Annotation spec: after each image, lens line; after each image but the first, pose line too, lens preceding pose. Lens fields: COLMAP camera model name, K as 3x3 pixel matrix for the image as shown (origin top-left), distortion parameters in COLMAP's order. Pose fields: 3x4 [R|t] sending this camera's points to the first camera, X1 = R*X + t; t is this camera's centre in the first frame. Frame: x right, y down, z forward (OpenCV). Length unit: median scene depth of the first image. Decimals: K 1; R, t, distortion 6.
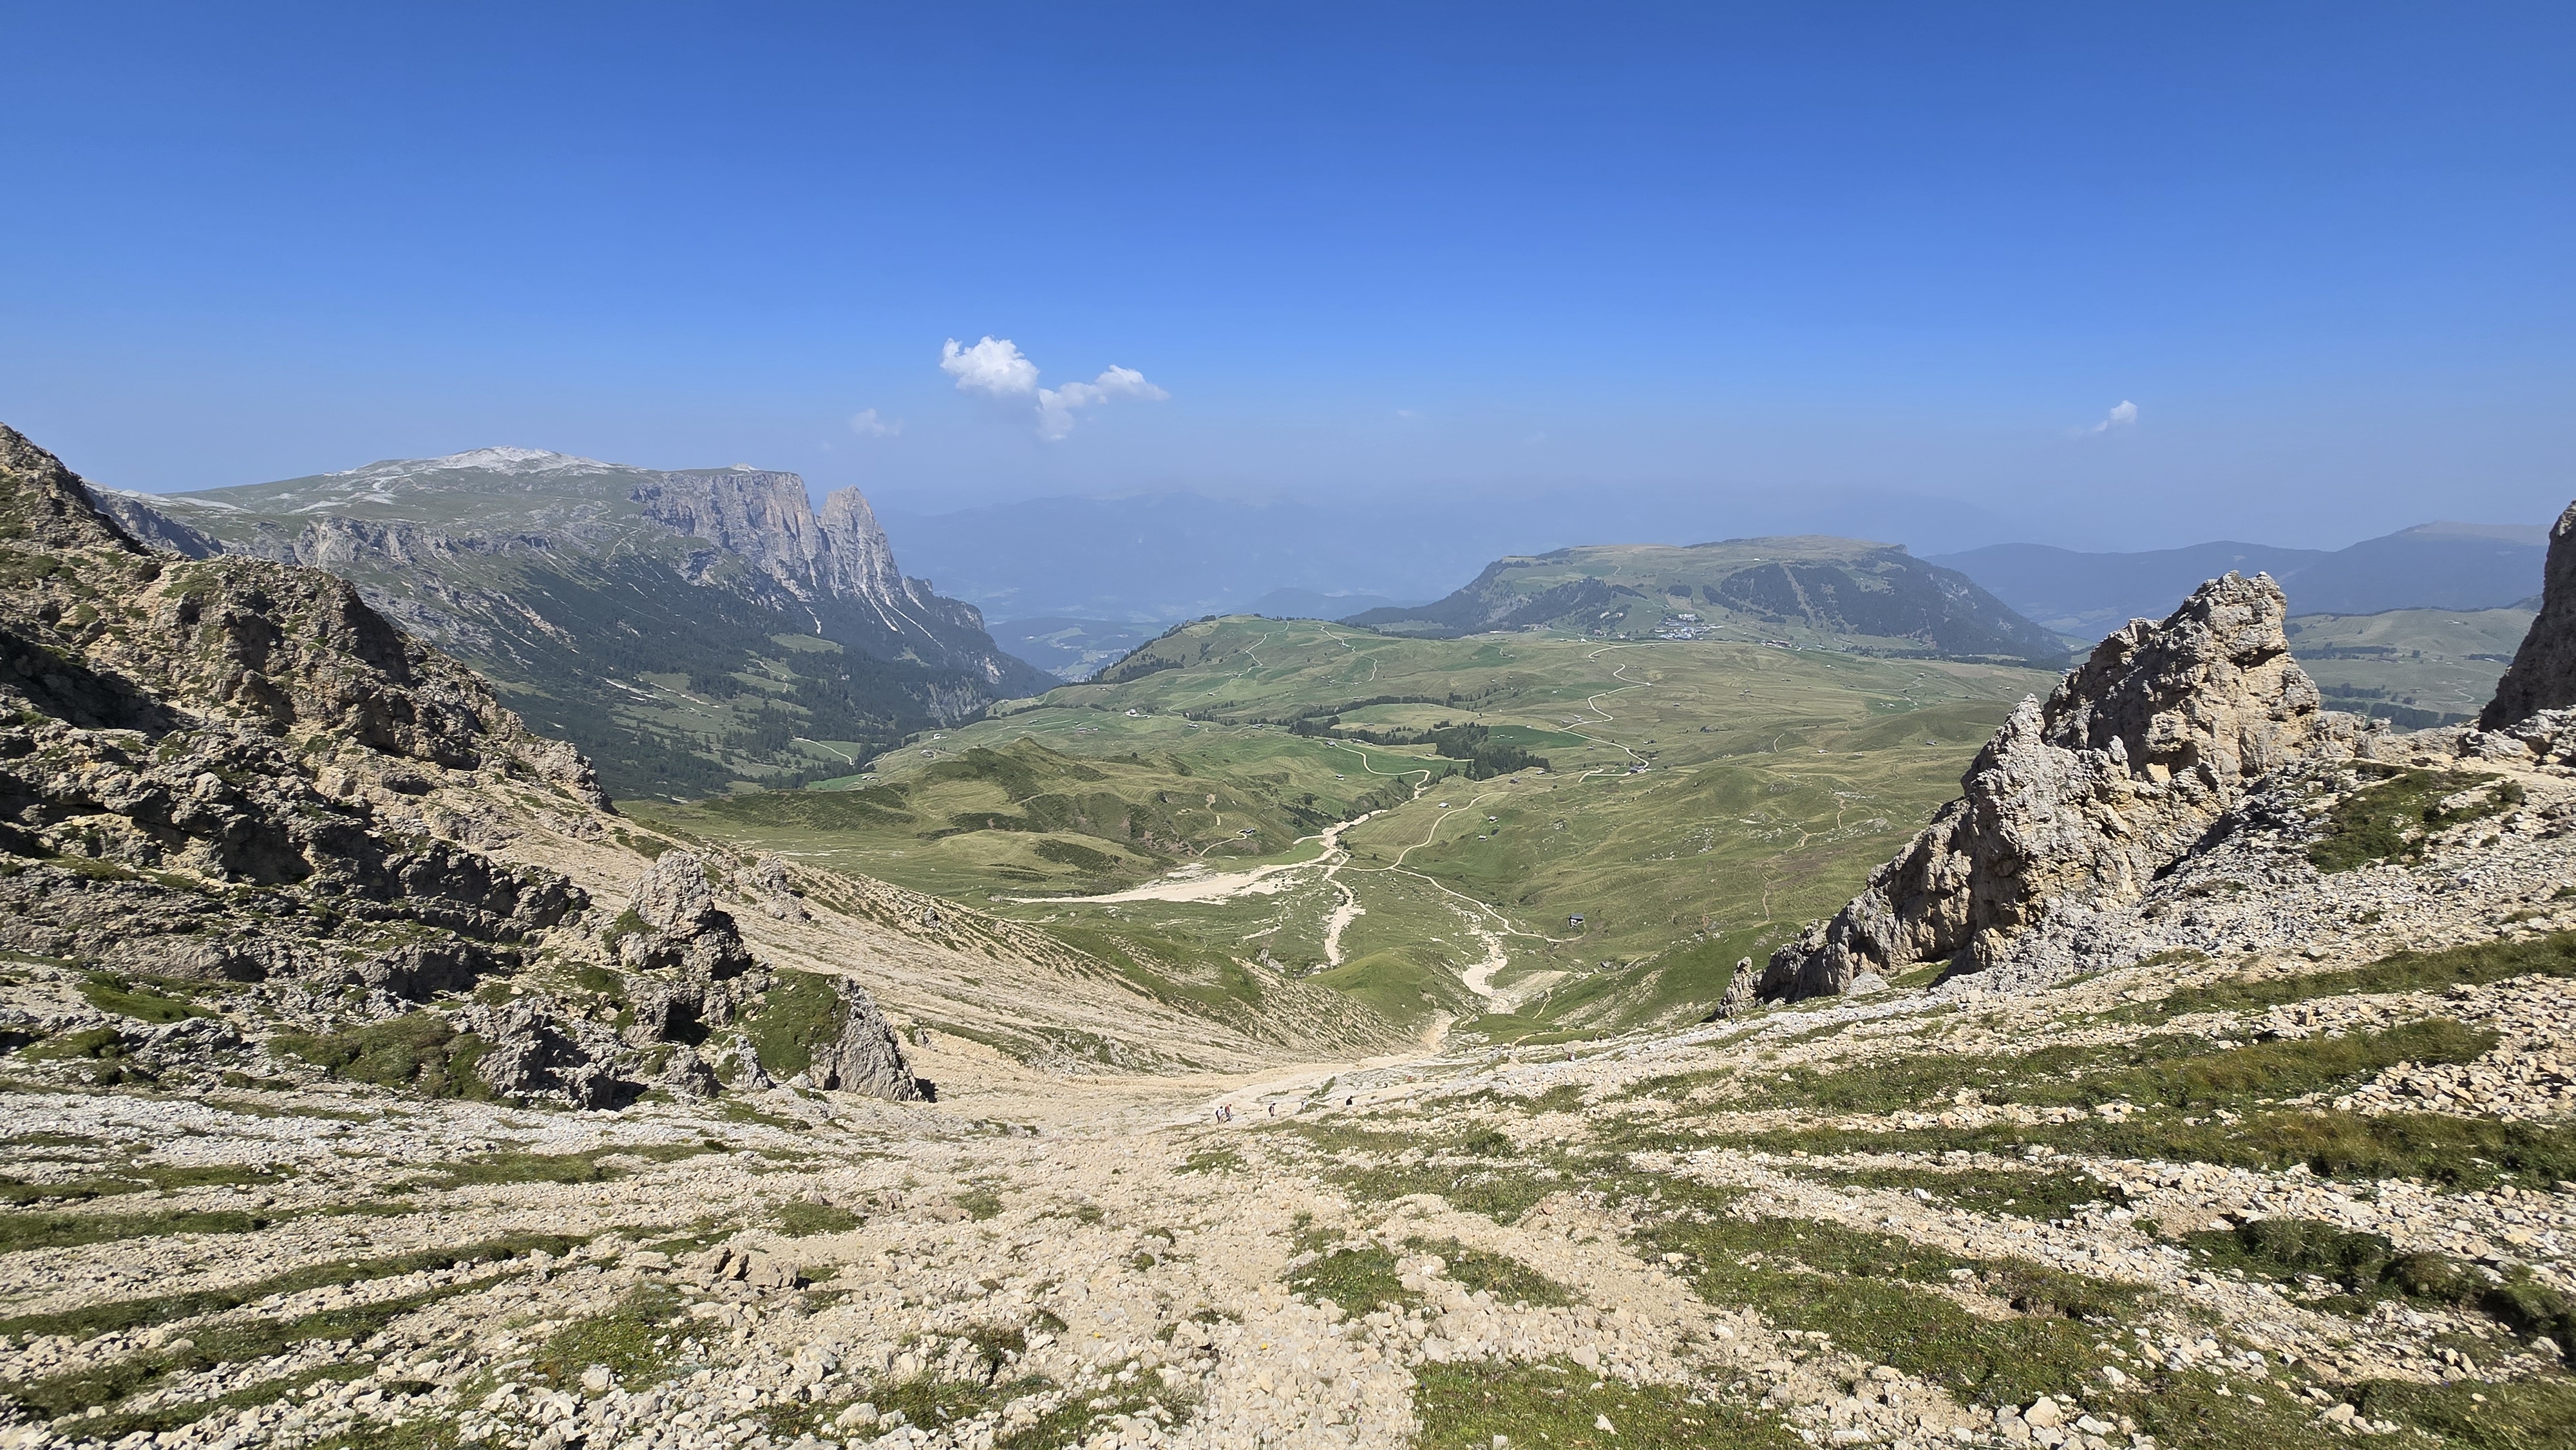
lens RADIAL K [[1059.6, 0, 1298.5], [0, 1059.6, 694.7], [0, 0, 1]] dist [0.010661, -0.000102]
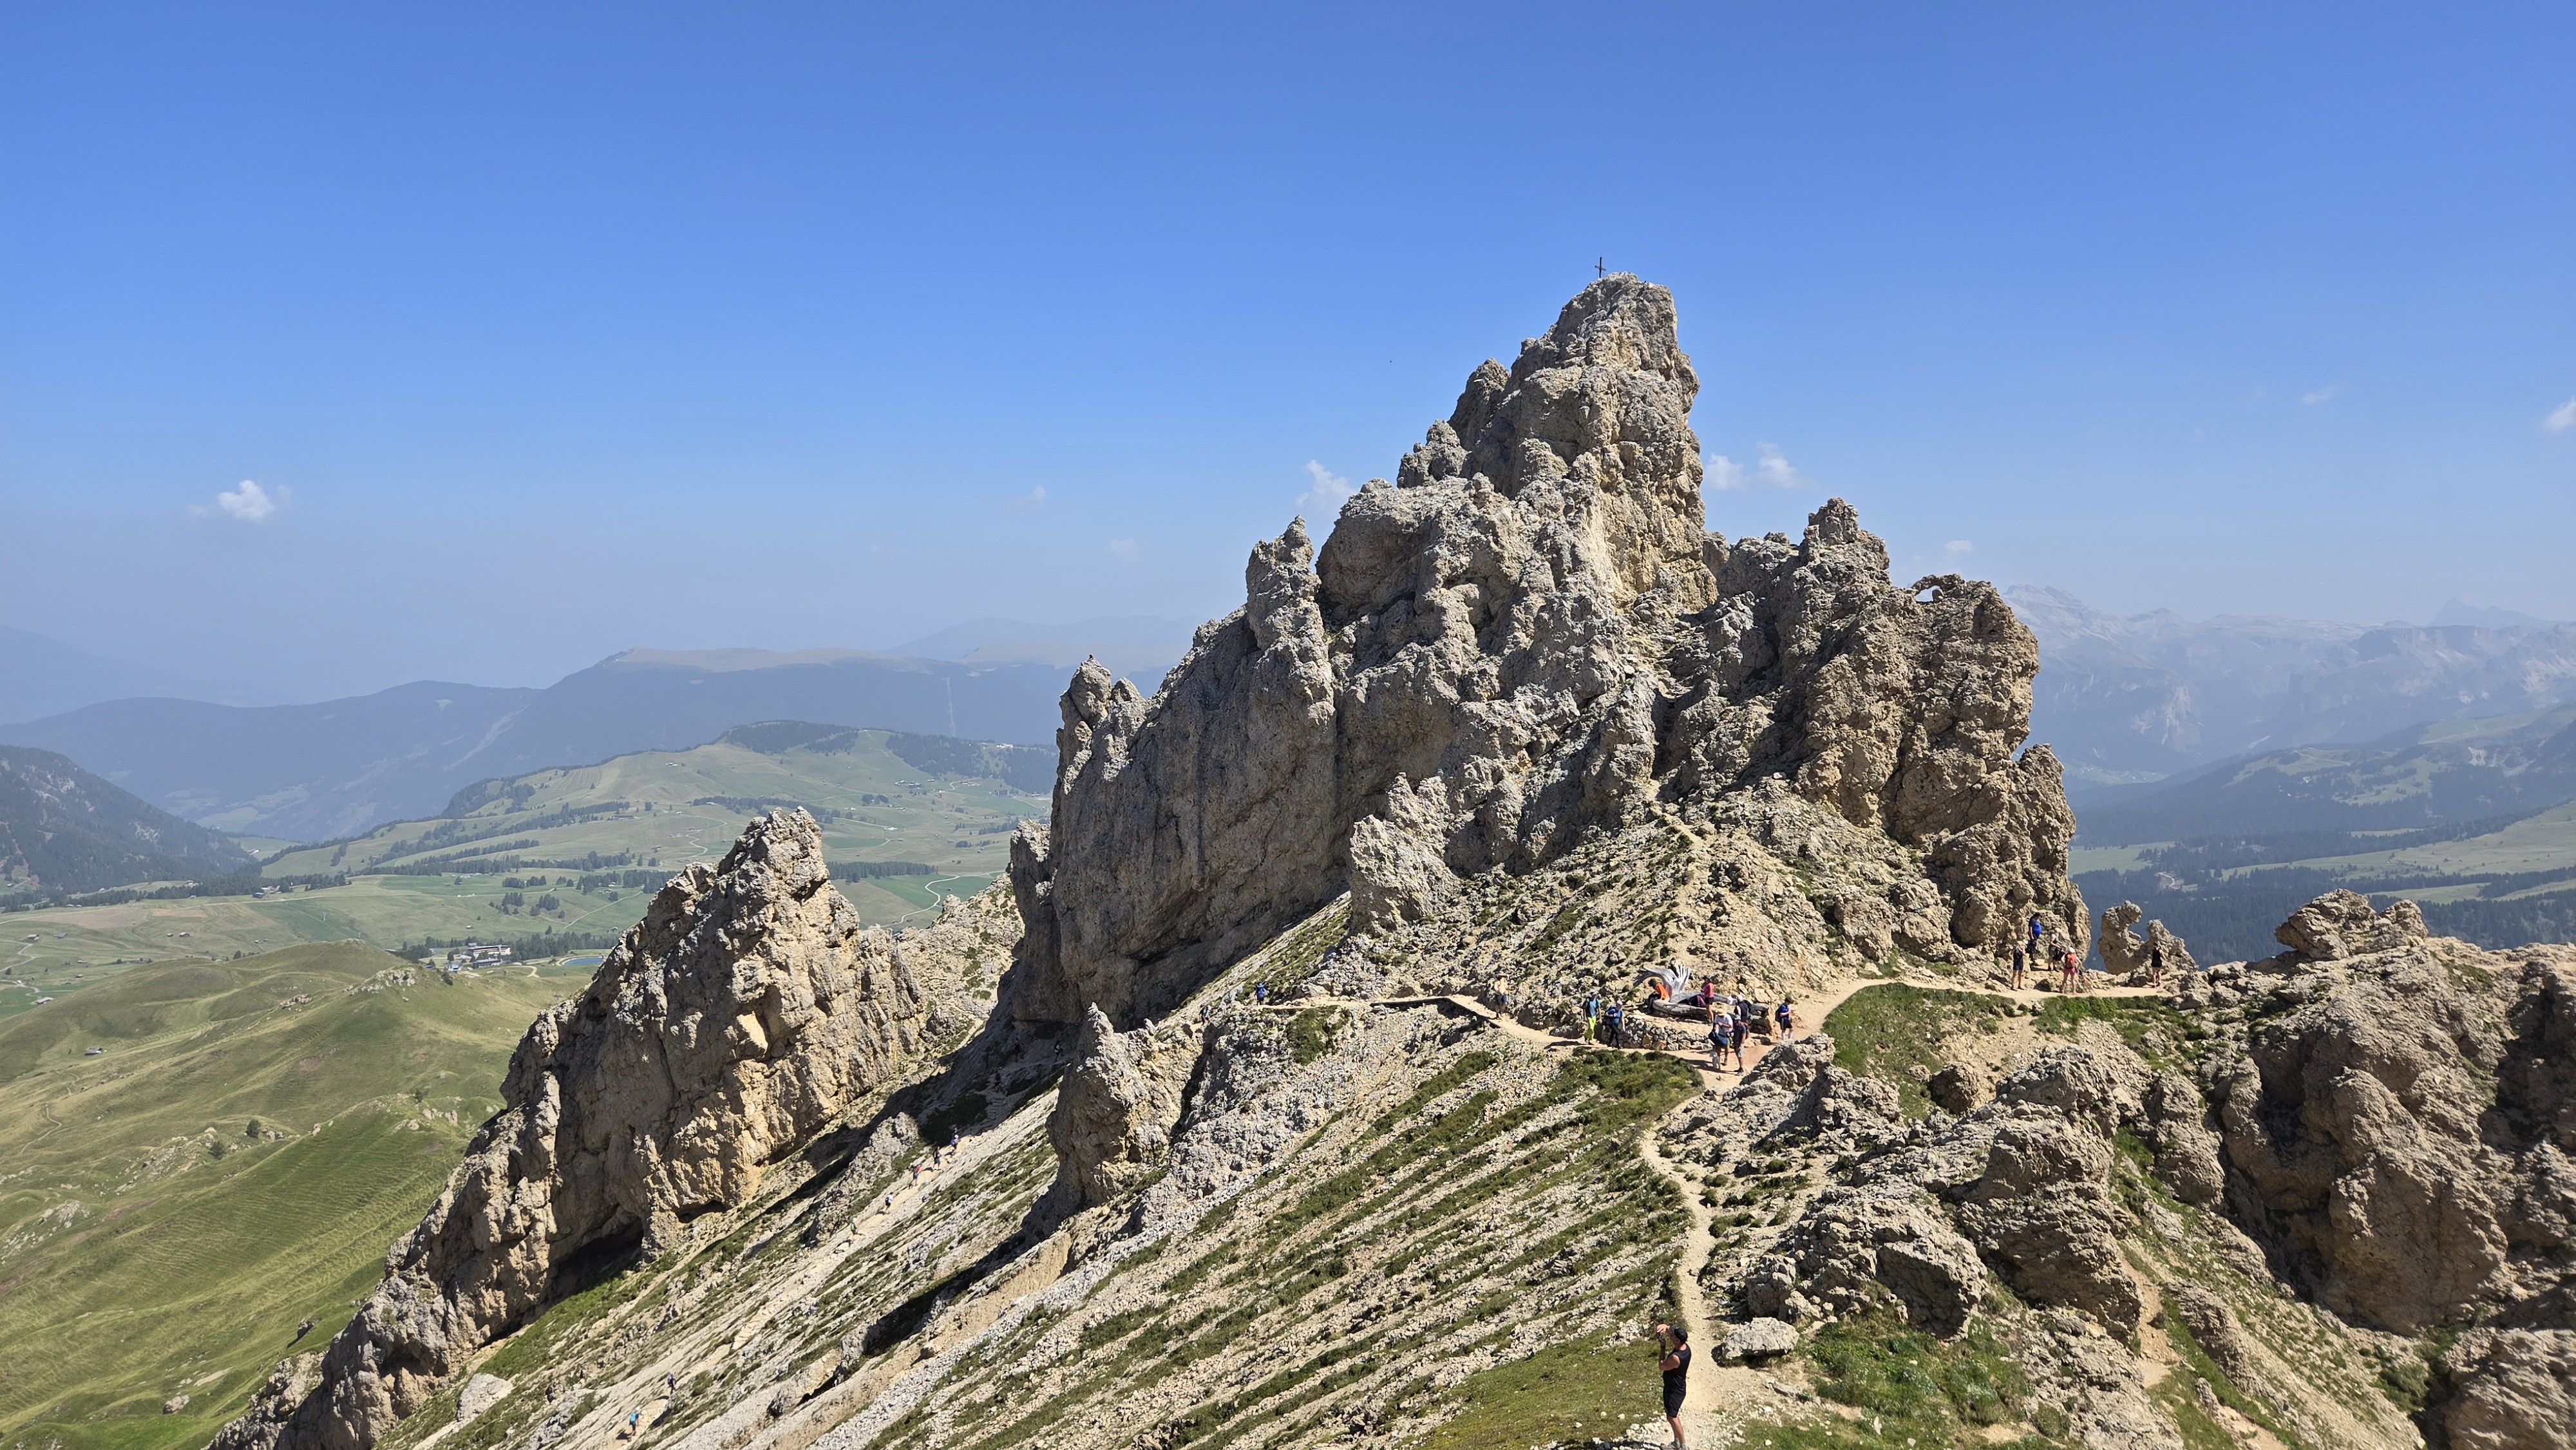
lens RADIAL K [[1723.0, 0, 1294.9], [0, 1723.0, 748.9], [0, 0, 1]] dist [0.052086, -0.021790]
pose [[0.386548, -0.080577, 0.918742, -0.301059], [0.183425, 0.982992, 0.009038, -0.068744], [-0.903845, 0.165027, 0.394754, -0.061717]]
